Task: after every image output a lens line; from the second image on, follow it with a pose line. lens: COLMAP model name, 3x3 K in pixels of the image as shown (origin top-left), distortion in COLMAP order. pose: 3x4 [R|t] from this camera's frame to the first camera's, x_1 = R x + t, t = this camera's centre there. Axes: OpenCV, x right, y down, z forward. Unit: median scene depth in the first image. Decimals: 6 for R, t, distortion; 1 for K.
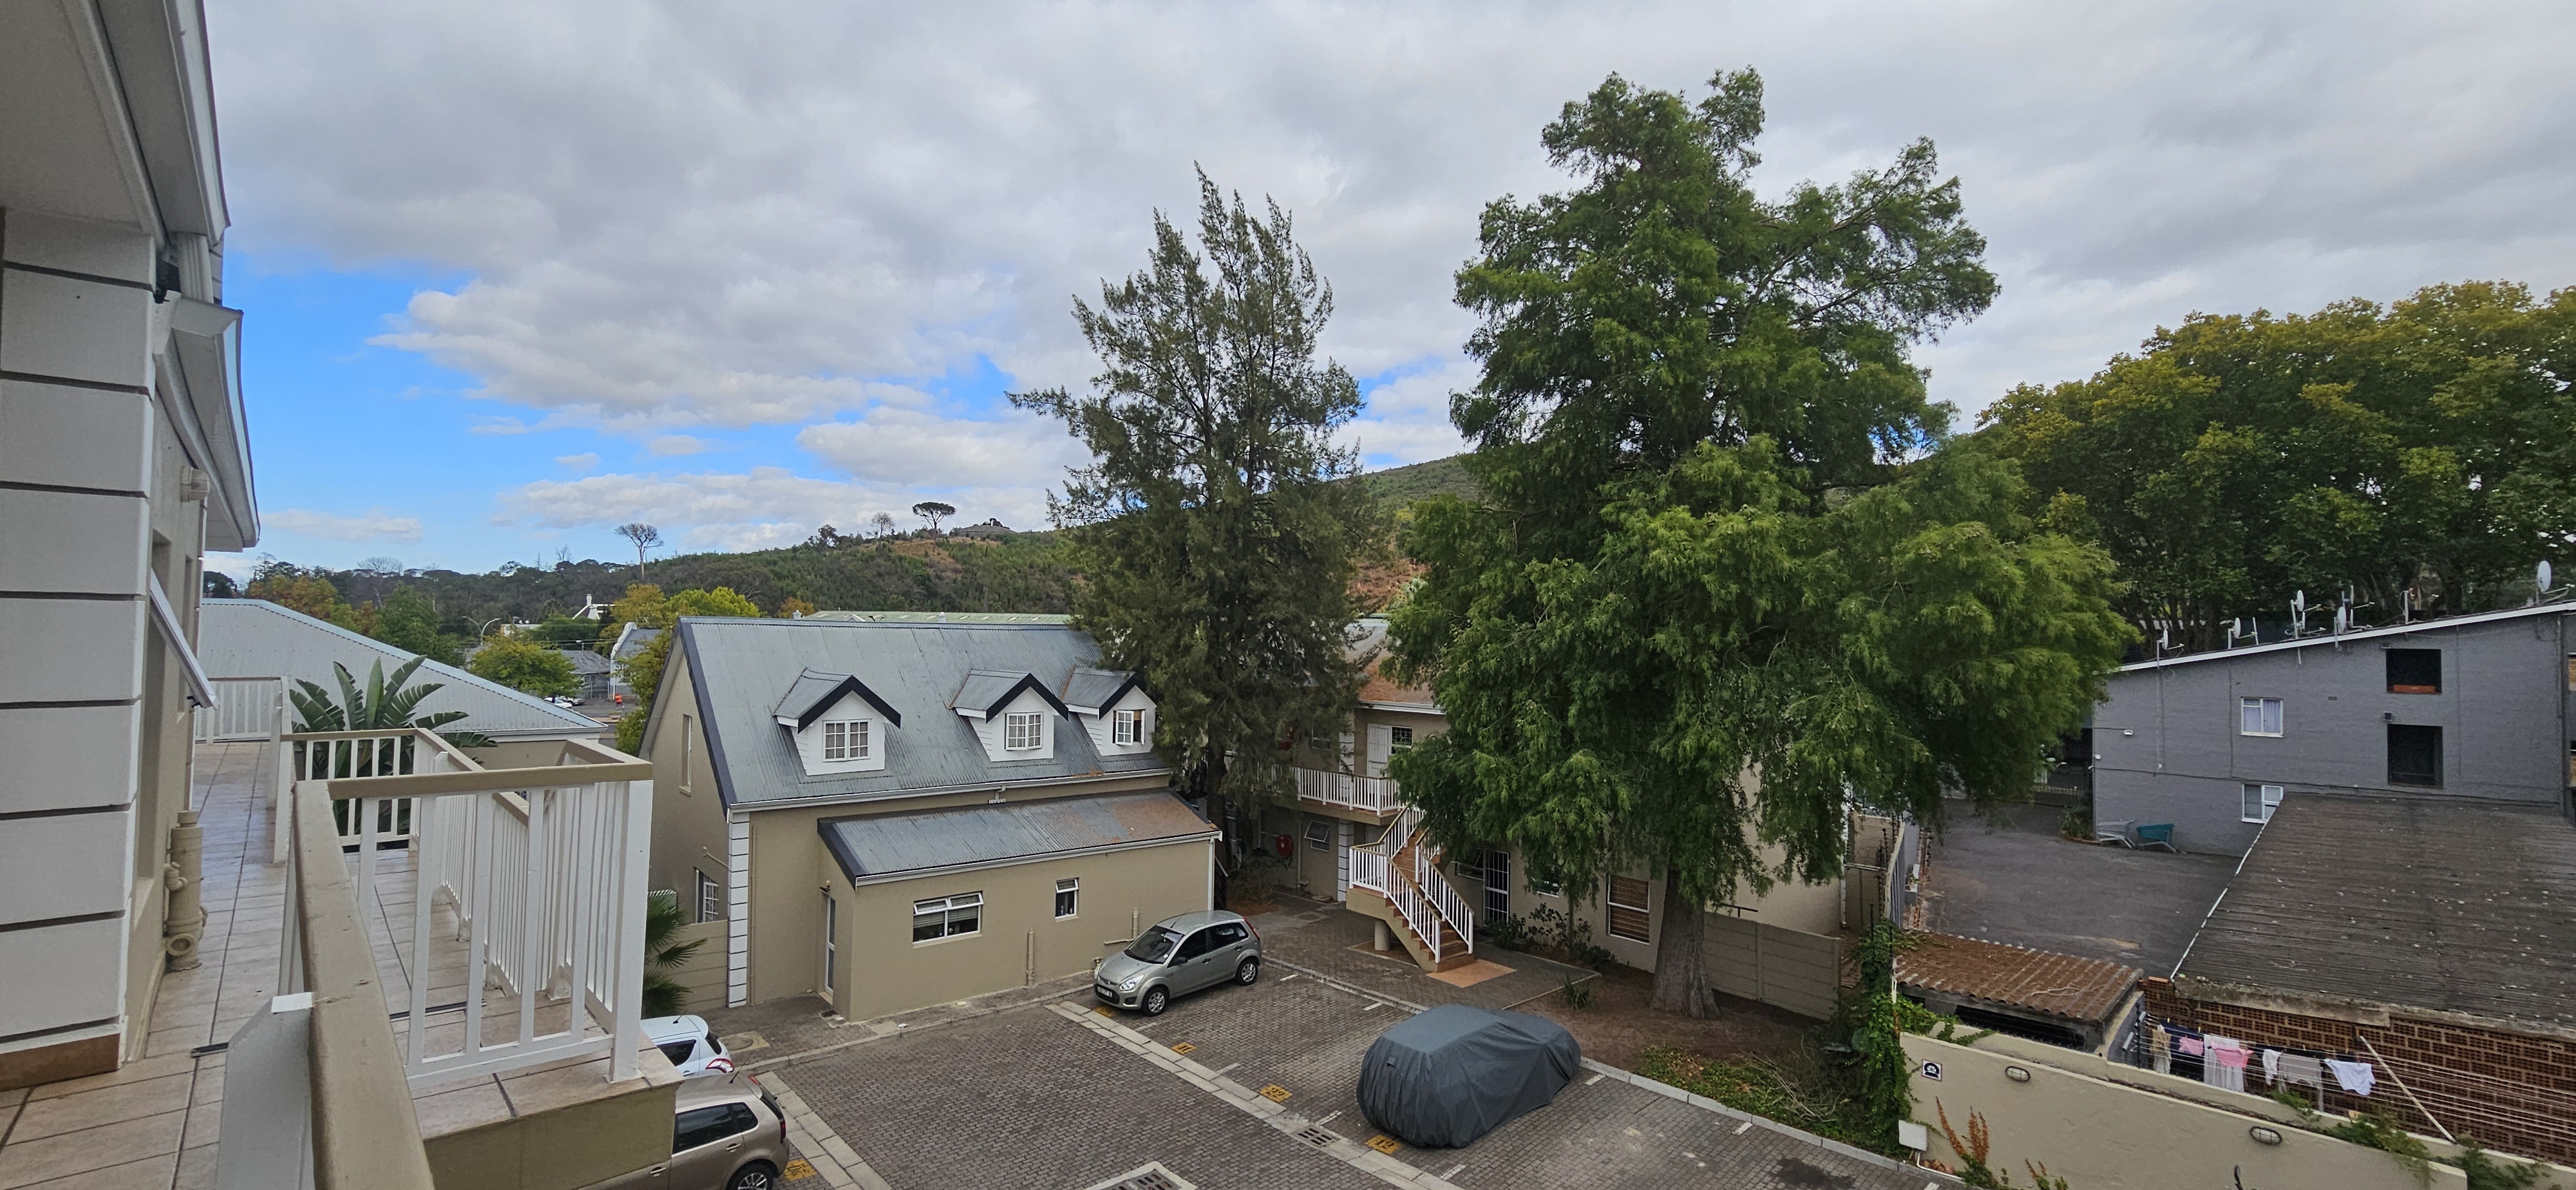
lens RADIAL K [[1072.1, 0, 1273.0], [0, 1072.1, 588.3], [0, 0, 1]] dist [0.001468, 0.000110]
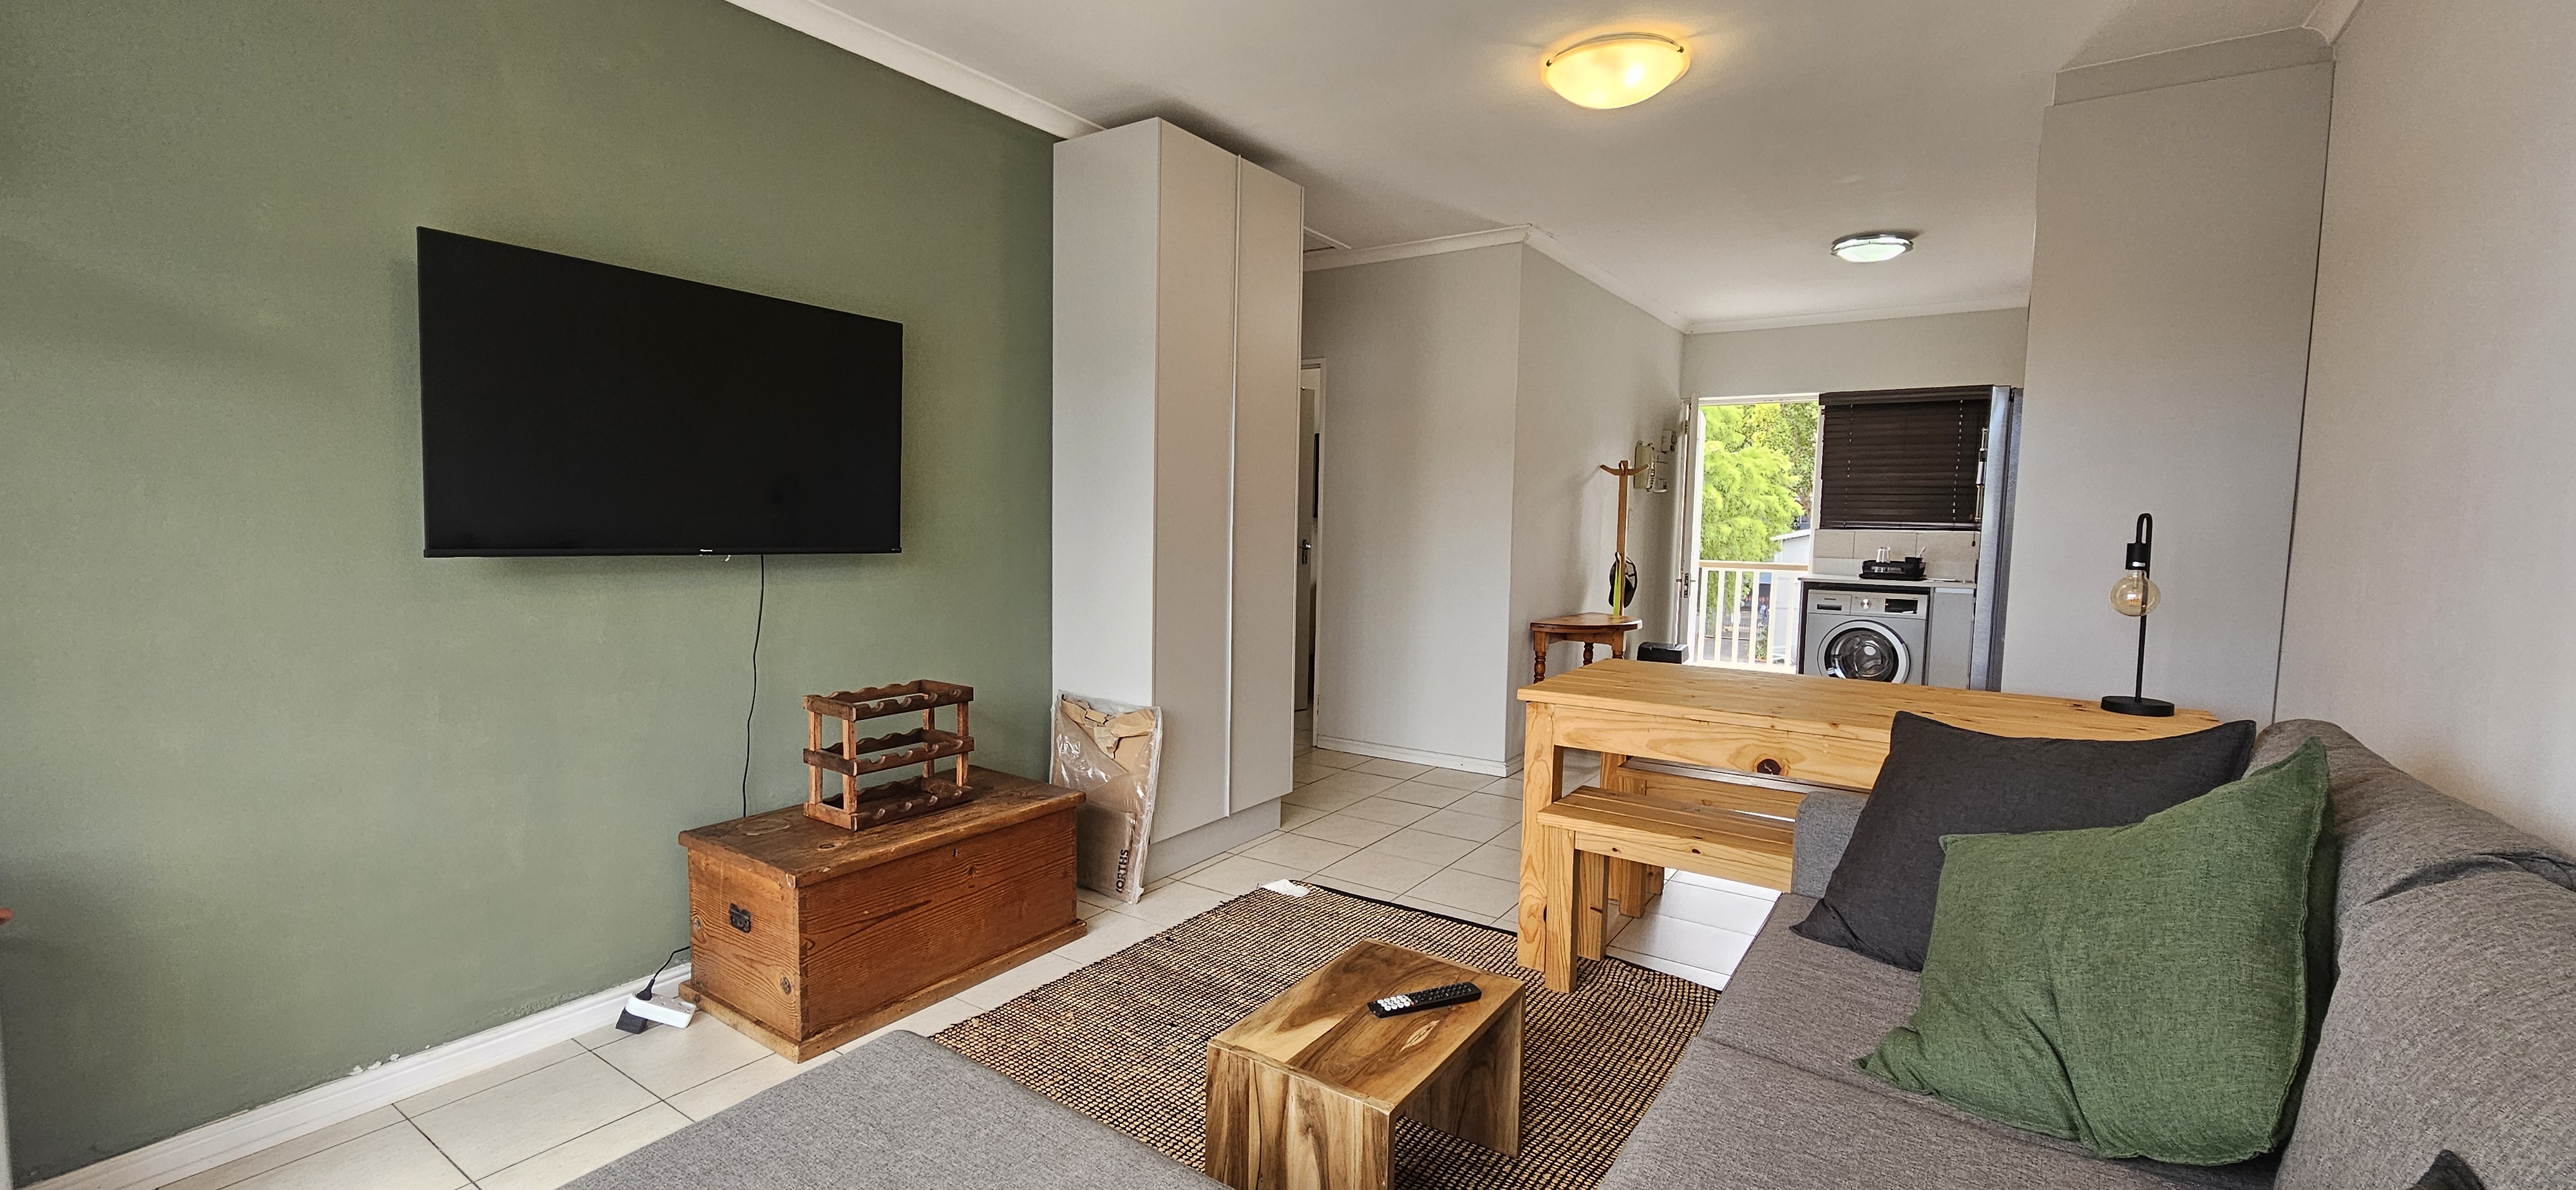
lens RADIAL K [[1072.1, 0, 1279.5], [0, 1072.1, 591.3], [0, 0, 1]] dist [0.001468, 0.000110]
pose [[0.977514, -0.015809, 0.210277, -0.333361], [-0.008819, 0.993248, 0.115675, -0.016246], [-0.210686, -0.114928, 0.970774, -0.460903]]
